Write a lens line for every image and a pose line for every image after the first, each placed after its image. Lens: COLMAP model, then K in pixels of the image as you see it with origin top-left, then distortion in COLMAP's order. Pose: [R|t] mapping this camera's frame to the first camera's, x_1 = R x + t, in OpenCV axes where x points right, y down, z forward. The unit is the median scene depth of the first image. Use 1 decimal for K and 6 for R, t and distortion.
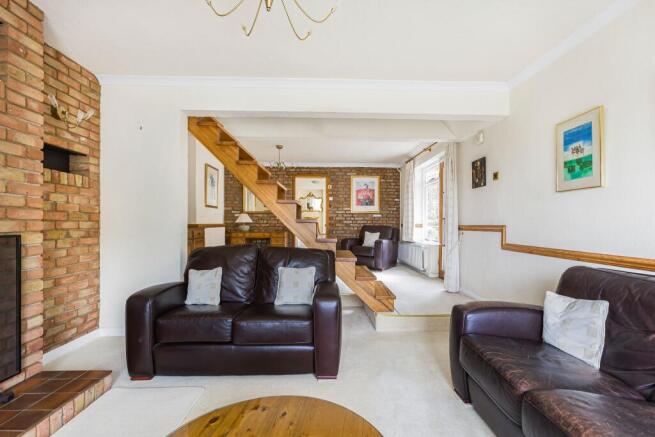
lens RADIAL K [[292.9, 0, 332.2], [0, 292.9, 220.7], [0, 0, 1]] dist [-0.003783, -0.000213]
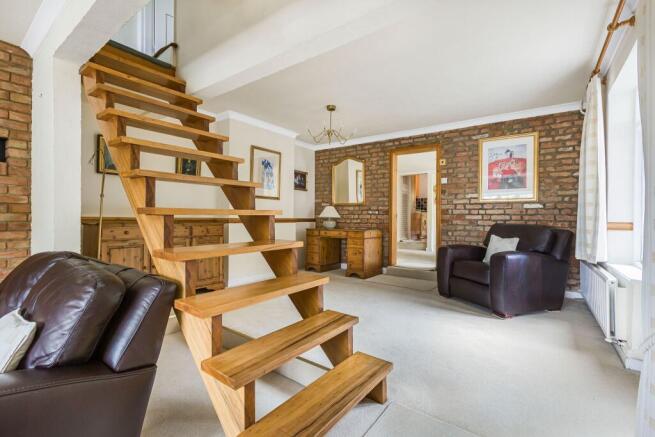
lens RADIAL K [[292.9, 0, 332.2], [0, 292.9, 220.7], [0, 0, 1]] dist [-0.003783, -0.000213]
pose [[0.795188, 0.012938, -0.606225, 0.189172], [-0.004572, 0.999872, 0.015341, 0.002925], [0.606346, -0.009427, 0.795145, 0.347007]]
